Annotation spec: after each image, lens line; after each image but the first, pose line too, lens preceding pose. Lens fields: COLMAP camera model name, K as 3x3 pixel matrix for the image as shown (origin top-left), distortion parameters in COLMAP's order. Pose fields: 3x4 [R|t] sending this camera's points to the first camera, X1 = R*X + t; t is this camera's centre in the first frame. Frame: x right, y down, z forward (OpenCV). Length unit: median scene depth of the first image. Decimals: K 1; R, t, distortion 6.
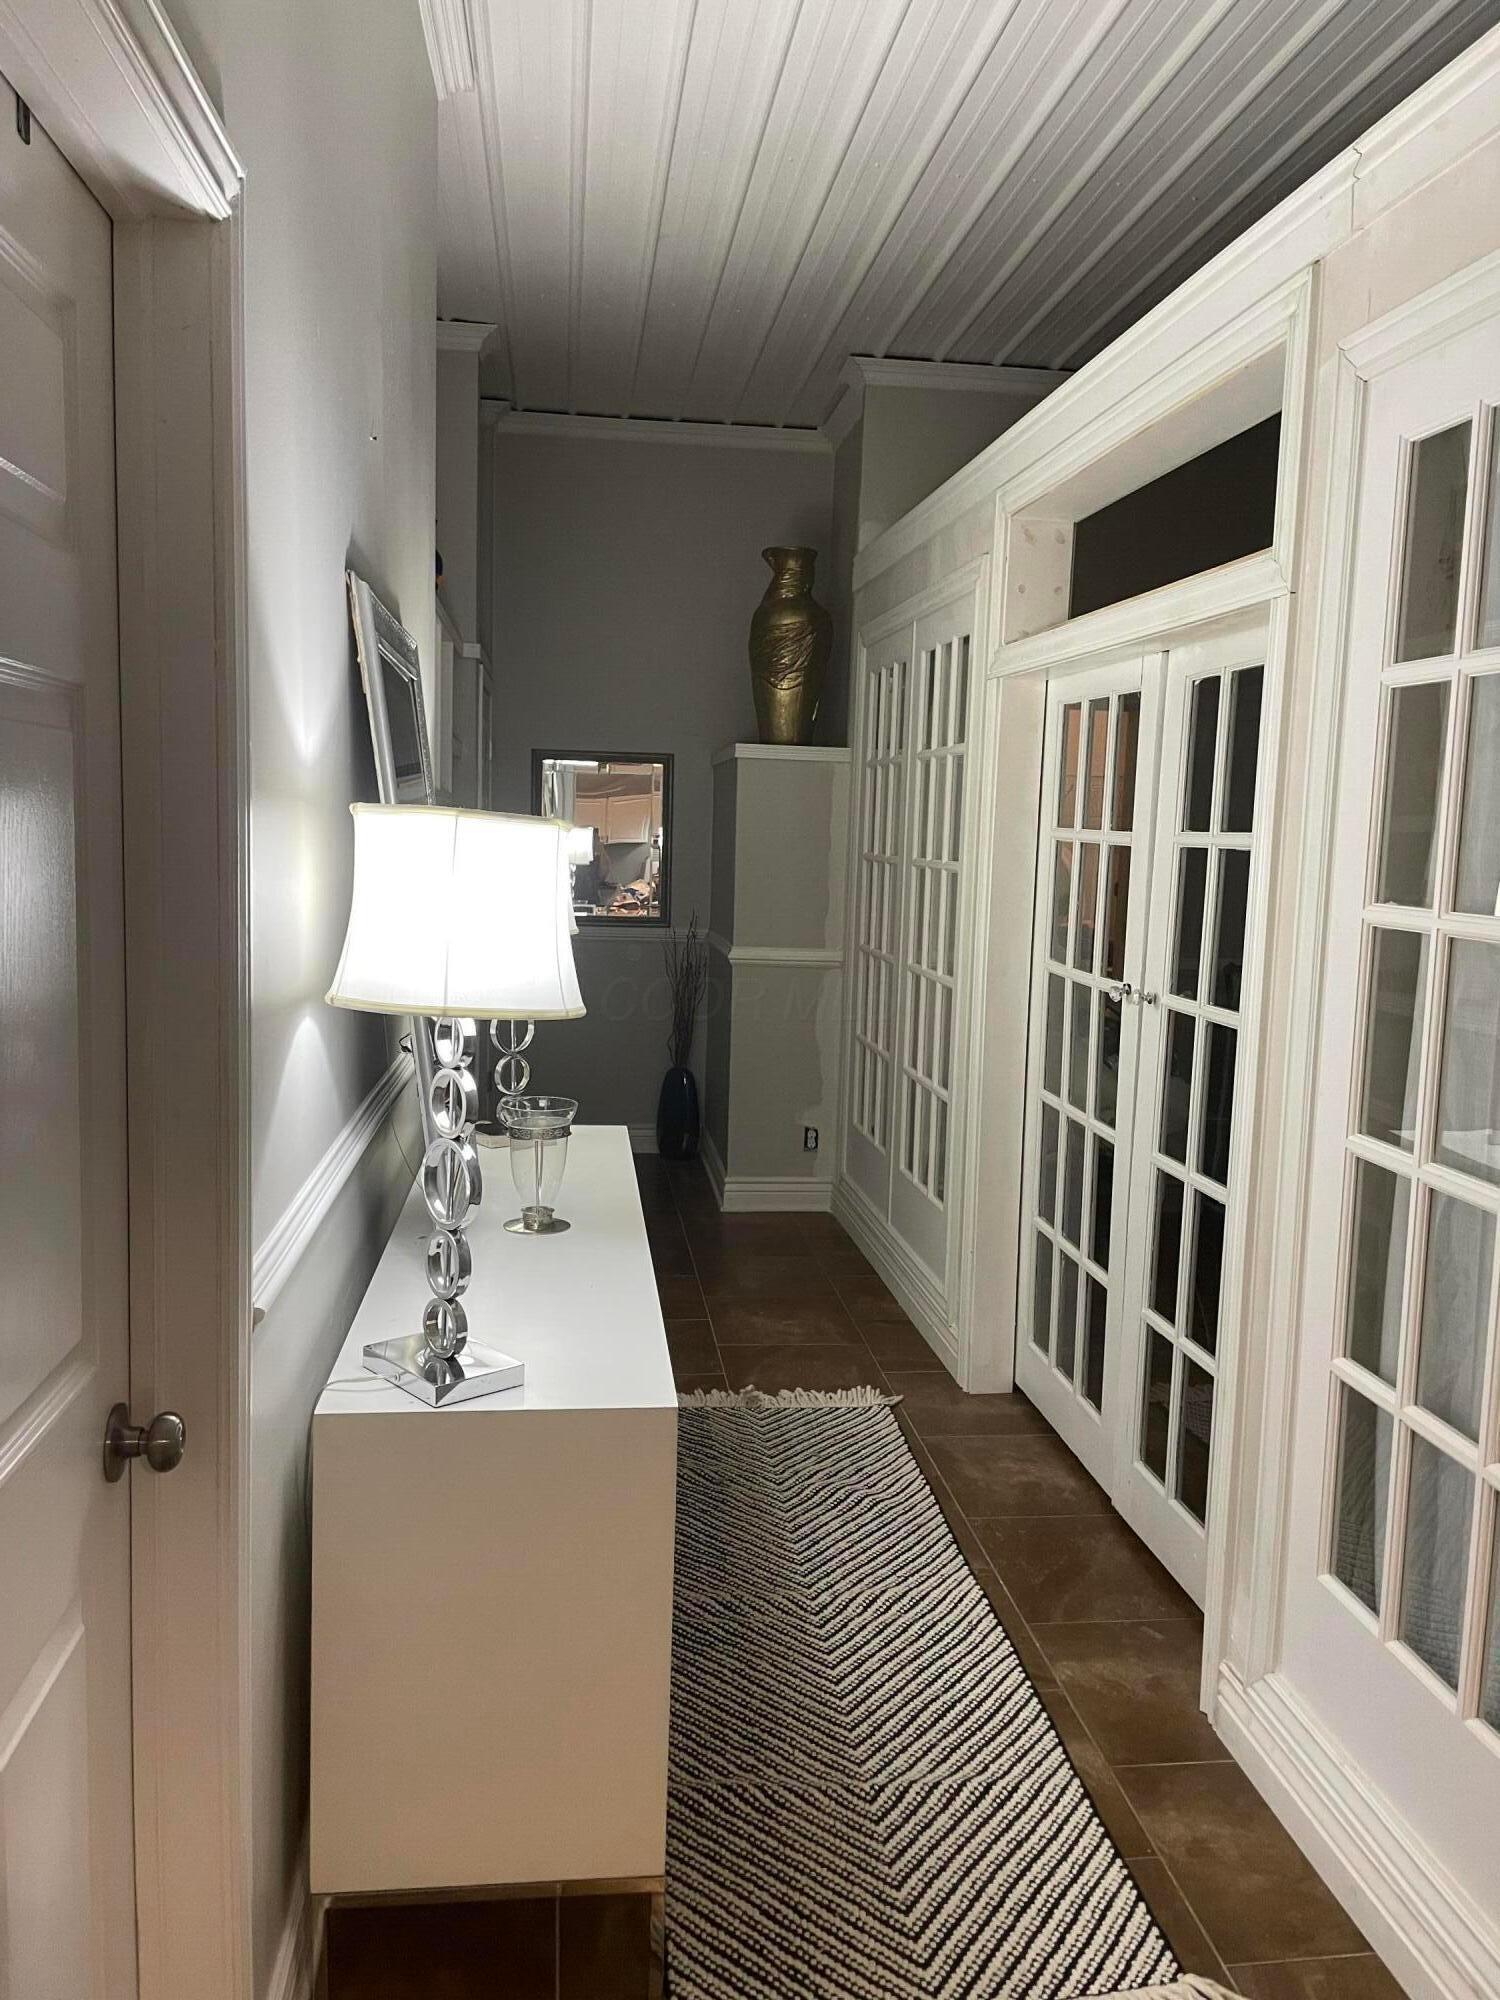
lens RADIAL K [[1515.5, 0, 741.0], [0, 1515.5, 997.4], [0, 0, 1]] dist [0.090717, -0.119426]
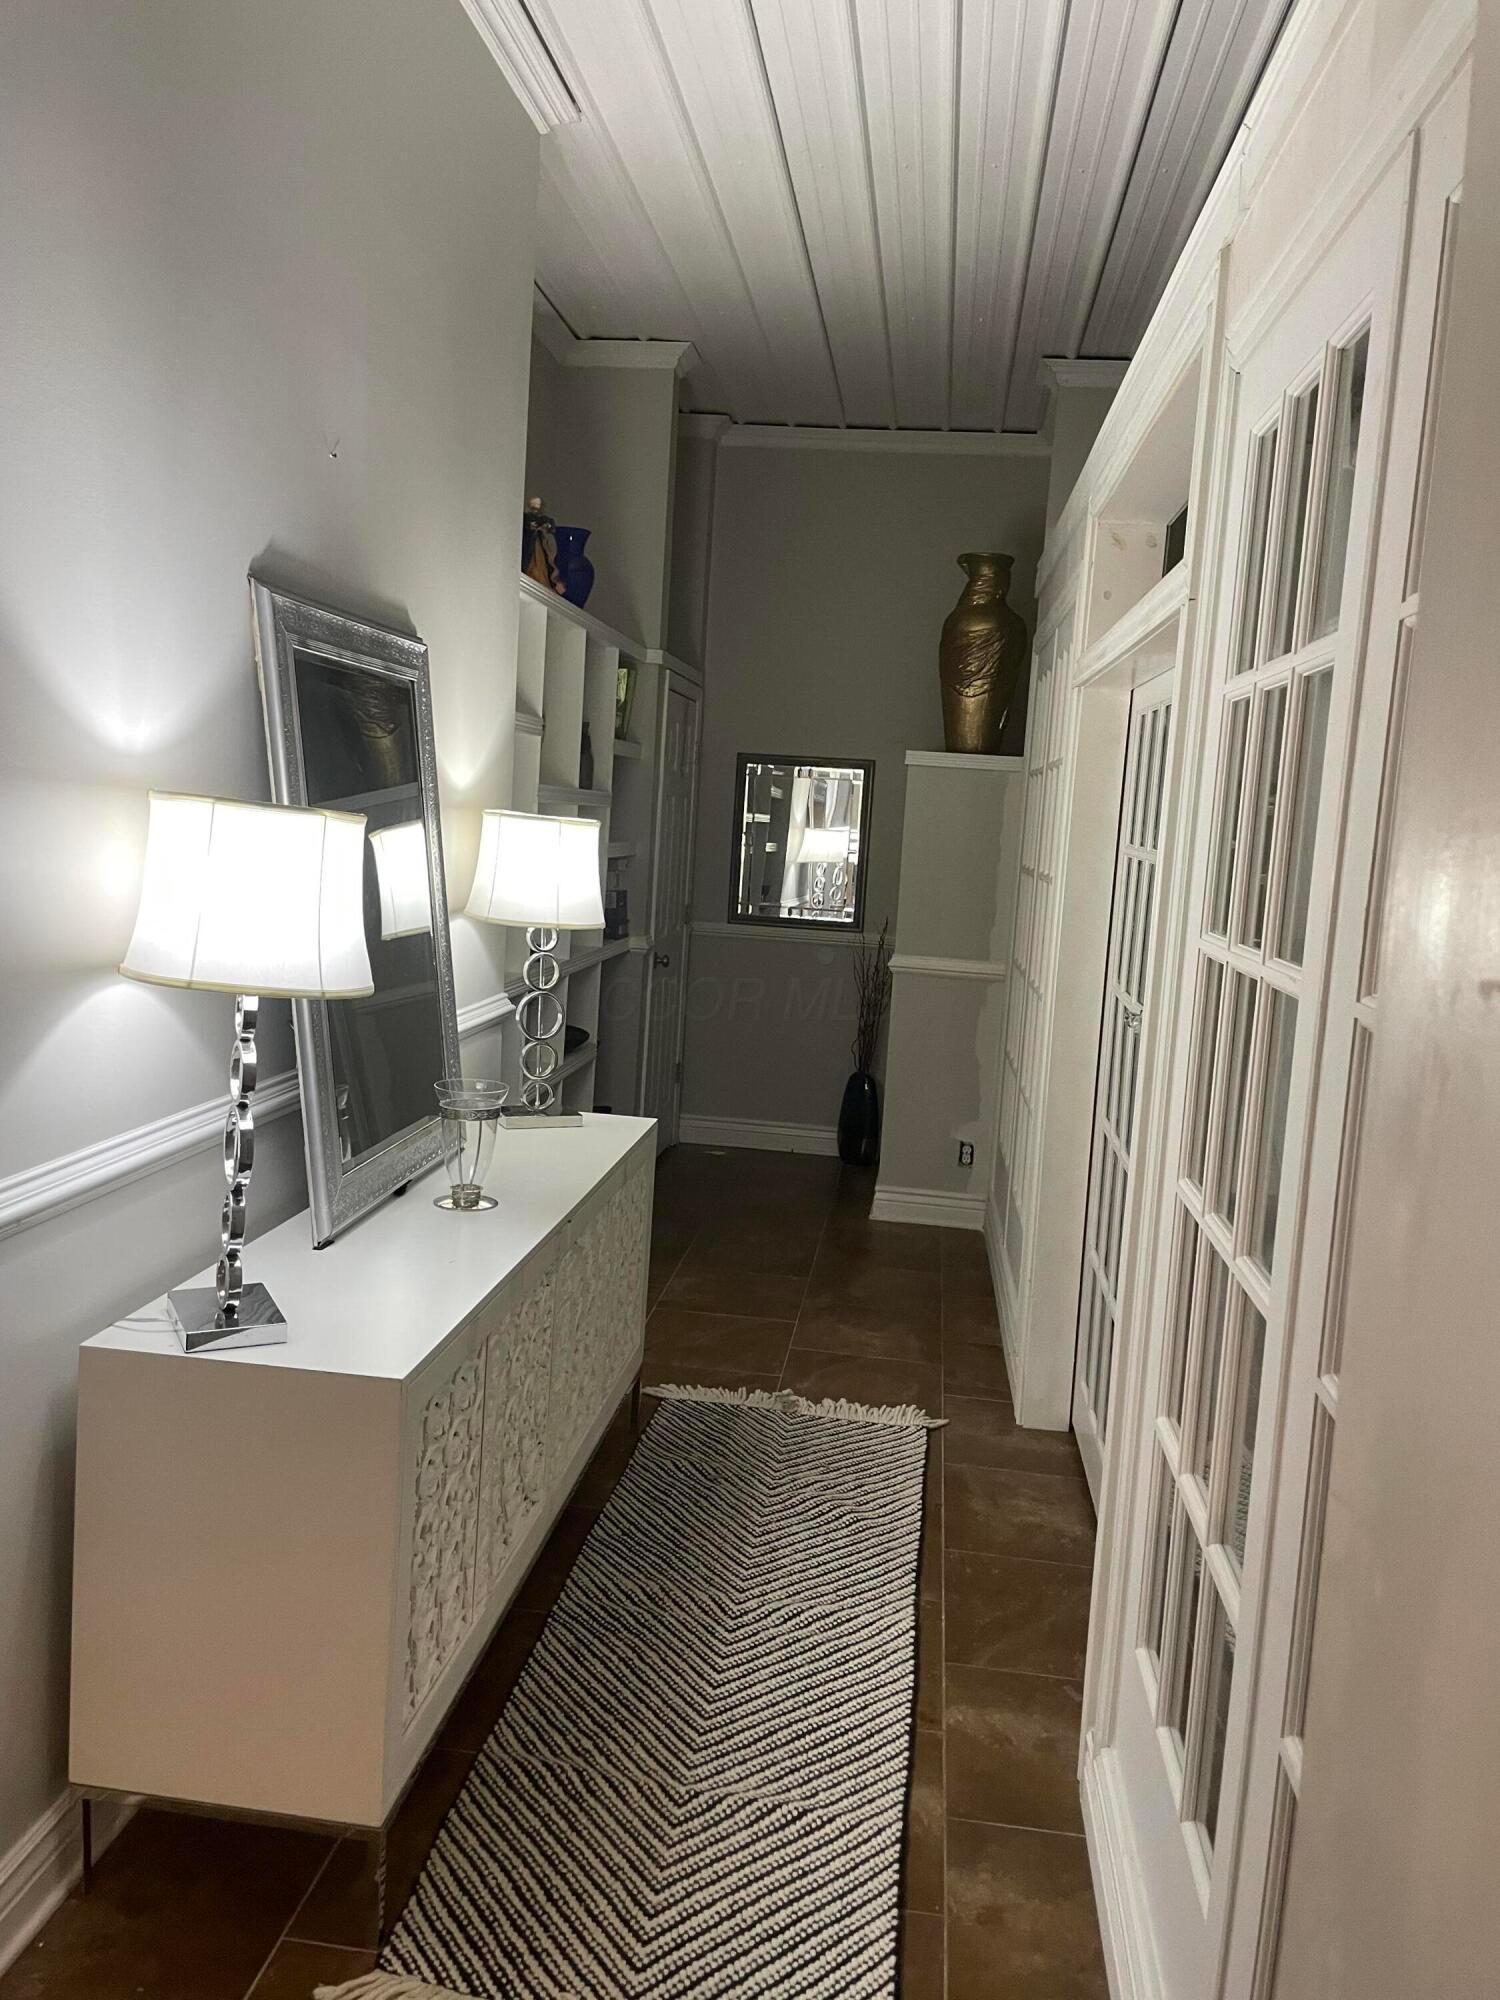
lens RADIAL K [[1515.5, 0, 779.6], [0, 1515.5, 987.1], [0, 0, 1]] dist [0.090717, -0.119426]
pose [[0.970189, 0.057447, -0.235444, 0.302838], [-0.060123, 0.998182, -0.004193, -0.006269], [0.234775, 0.018223, 0.971879, 0.029697]]
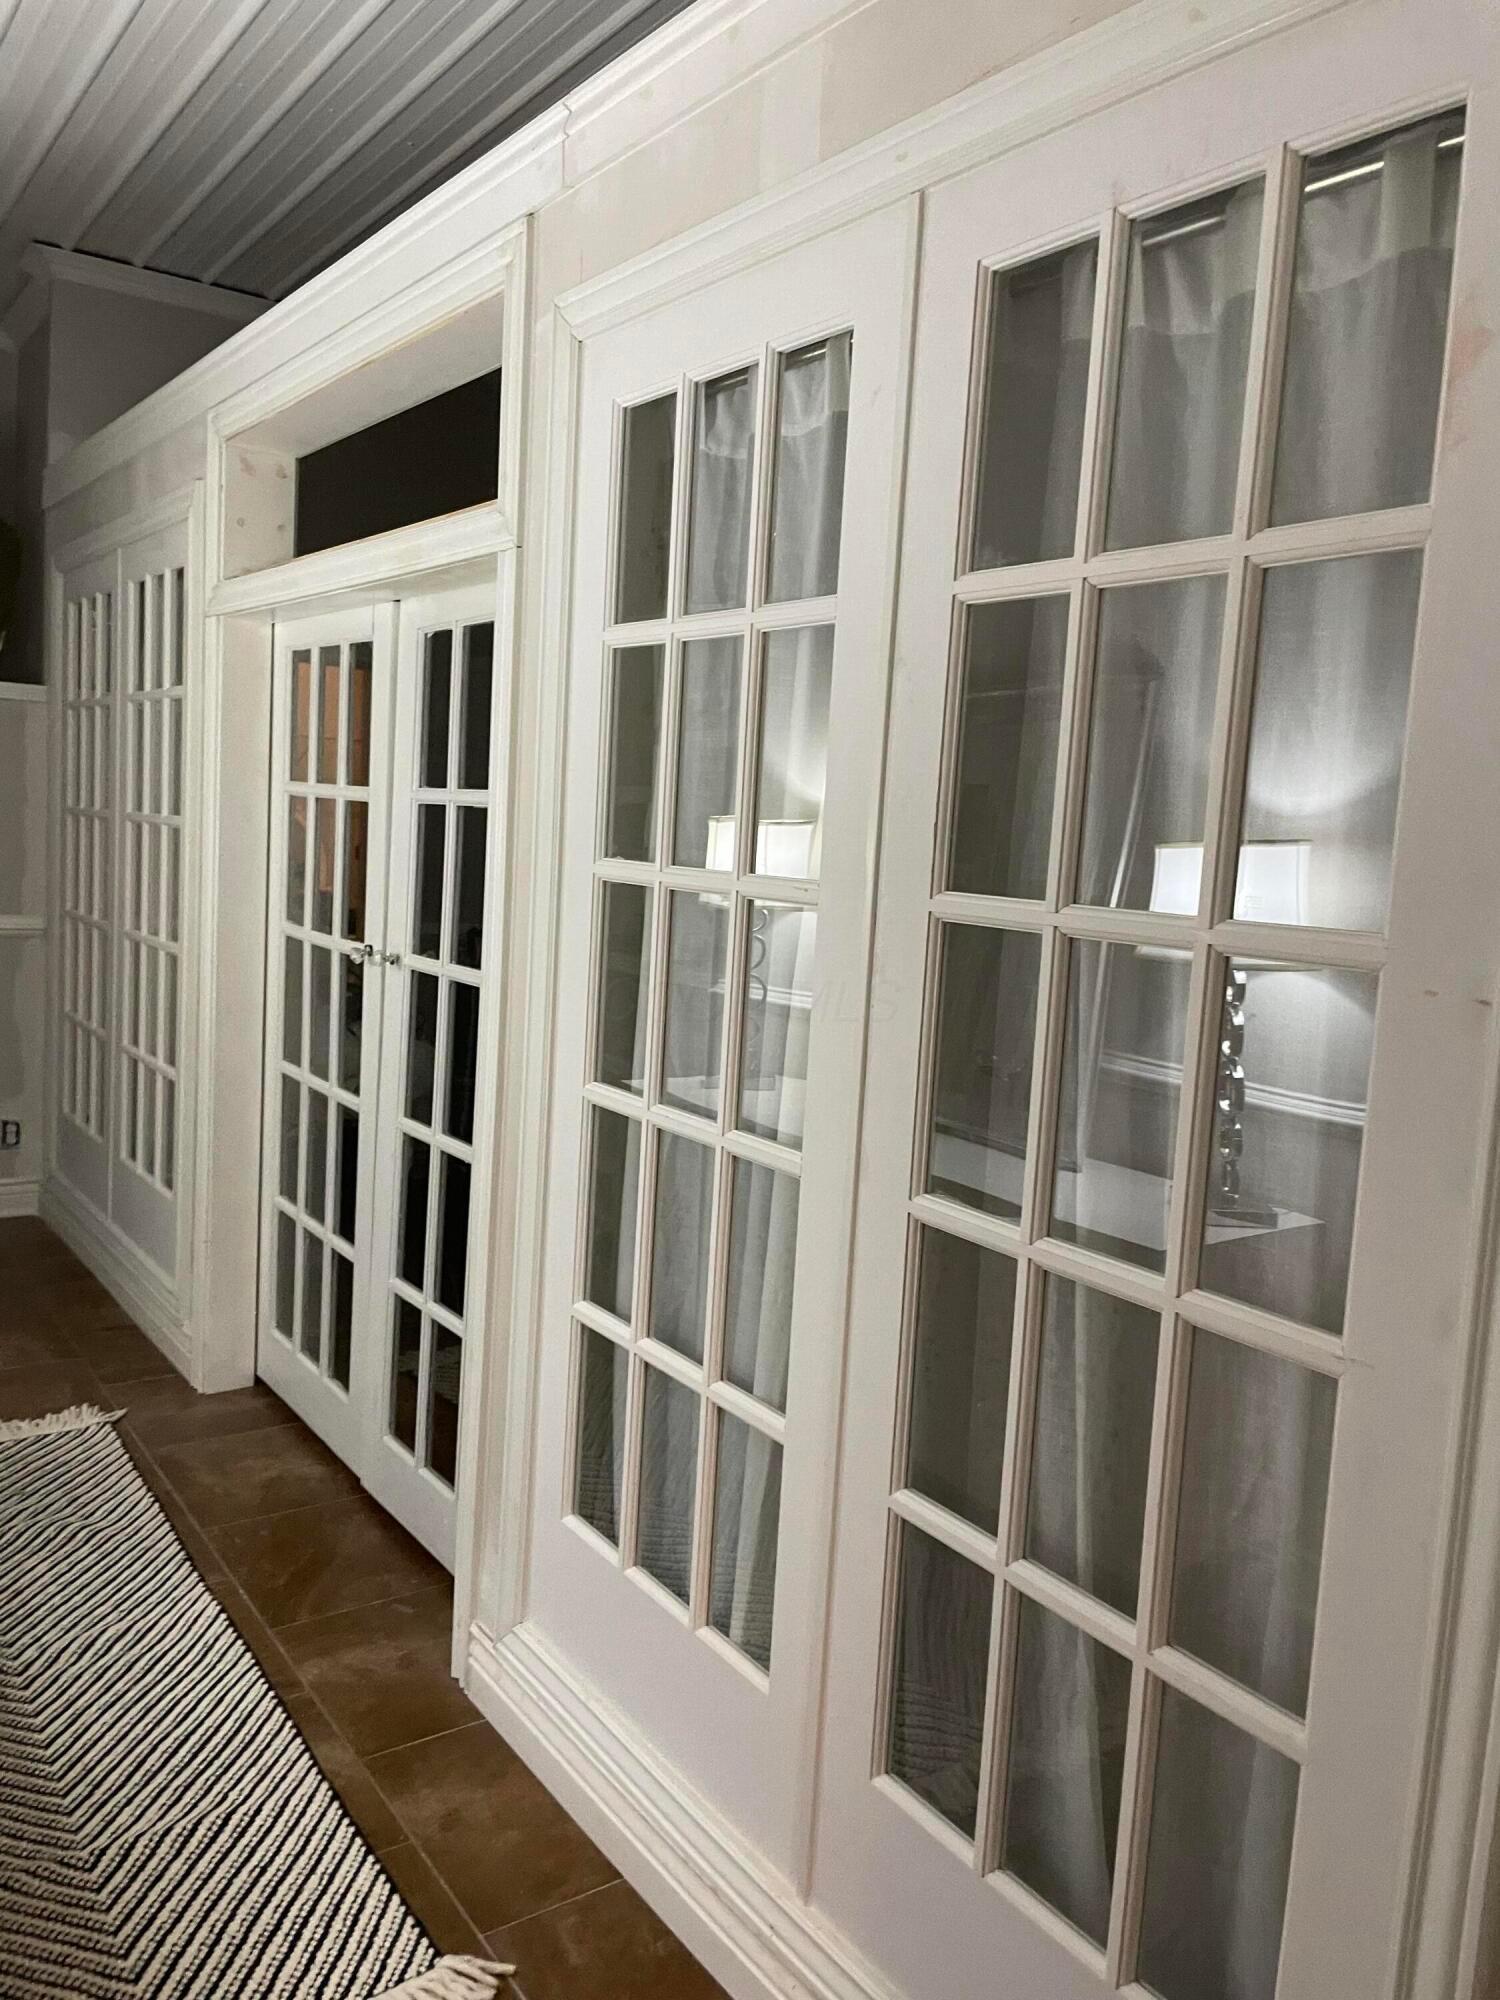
lens RADIAL K [[1515.5, 0, 749.7], [0, 1515.5, 995.0], [0, 0, 1]] dist [0.090717, -0.119426]
pose [[0.882100, -0.025948, 0.470346, 0.013866], [0.019529, 0.999638, 0.018522, 0.011077], [-0.470656, -0.007152, 0.882288, 0.042167]]
